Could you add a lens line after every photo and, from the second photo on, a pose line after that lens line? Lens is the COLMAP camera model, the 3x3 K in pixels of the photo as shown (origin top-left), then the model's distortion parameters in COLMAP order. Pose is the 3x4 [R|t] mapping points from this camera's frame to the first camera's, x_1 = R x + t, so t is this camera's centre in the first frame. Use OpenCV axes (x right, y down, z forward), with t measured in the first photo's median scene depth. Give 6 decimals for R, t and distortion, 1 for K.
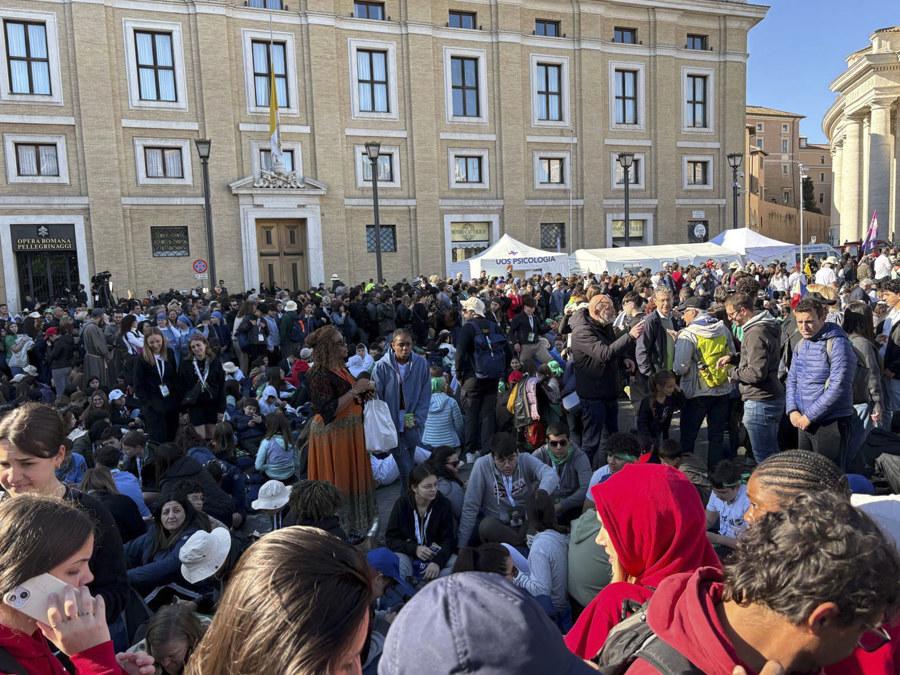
lens RADIAL K [[775.8, 0, 450.1], [0, 775.8, 332.3], [0, 0, 1]] dist [0.033762, -0.015175]
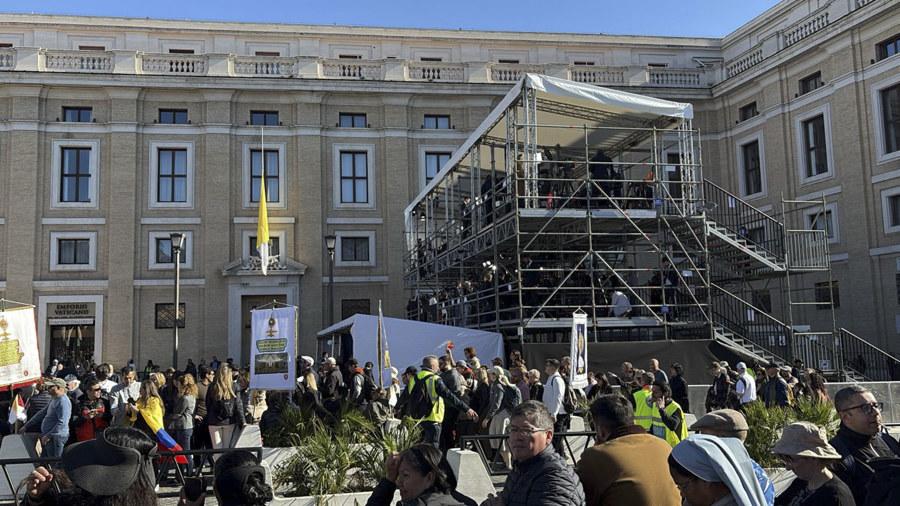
lens RADIAL K [[666.3, 0, 449.4], [0, 666.3, 256.4], [0, 0, 1]] dist [-0.049186, 0.011432]
pose [[0.974743, -0.023899, -0.222049, 0.411262], [-0.020053, 0.980876, -0.193600, -0.029169], [0.222429, 0.193163, 0.955622, 0.175000]]
